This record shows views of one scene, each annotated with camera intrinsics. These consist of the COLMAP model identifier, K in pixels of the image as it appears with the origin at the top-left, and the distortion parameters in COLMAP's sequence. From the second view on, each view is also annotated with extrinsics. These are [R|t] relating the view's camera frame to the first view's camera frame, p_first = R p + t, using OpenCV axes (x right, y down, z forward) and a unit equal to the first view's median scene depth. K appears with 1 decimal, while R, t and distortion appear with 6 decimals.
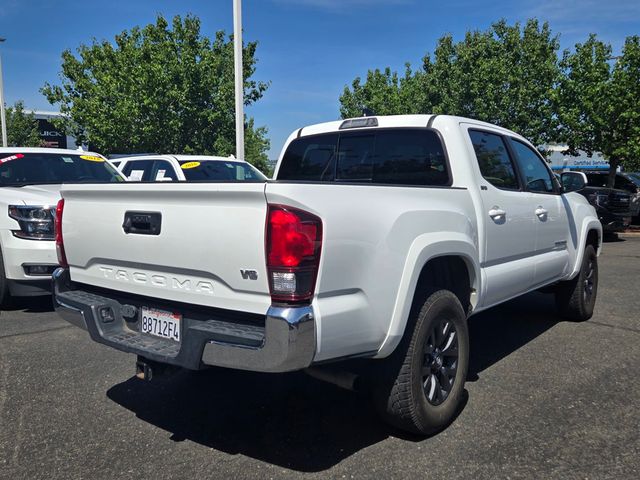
lens RADIAL K [[474.5, 0, 470.6], [0, 474.5, 260.1], [0, 0, 1]] dist [0.042795, 0.001299]
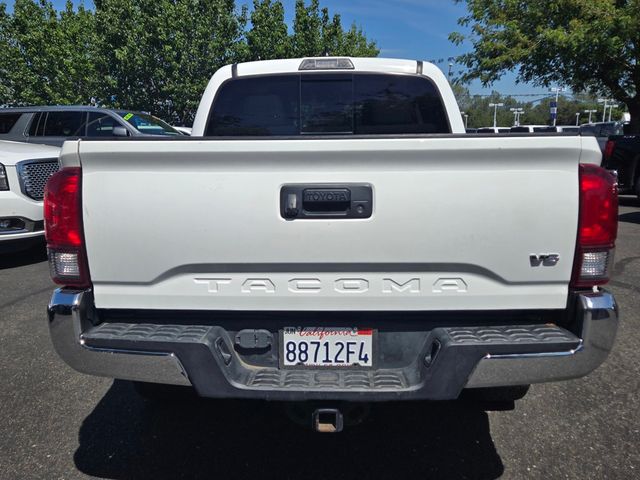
lens RADIAL K [[427.4, 0, 320.0], [0, 427.4, 240.0], [0, 0, 1]] dist [0.030121, -0.002662]
pose [[0.881963, -0.108221, 0.458726, -0.882915], [0.073127, 0.992916, 0.093648, -0.074239], [-0.465611, -0.049049, 0.883629, 0.461265]]
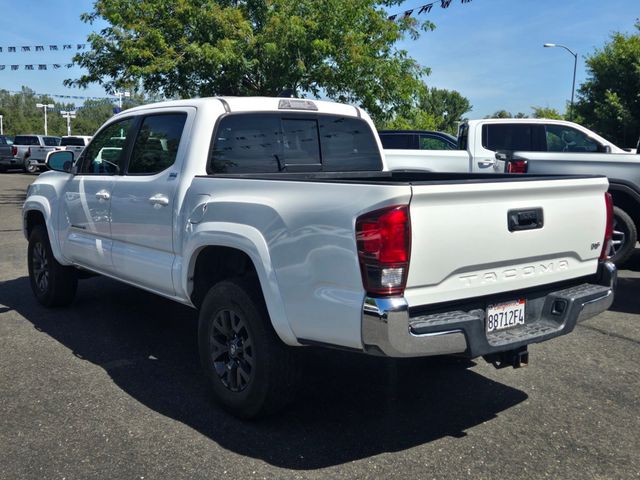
lens RADIAL K [[437.8, 0, 318.3], [0, 437.8, 244.1], [0, 0, 1]] dist [0.060702, -0.044524]
pose [[0.549957, -0.148641, 0.821859, -1.572052], [0.116613, 0.988062, 0.100667, -0.158084], [-0.827012, 0.040477, 0.560726, 0.767834]]
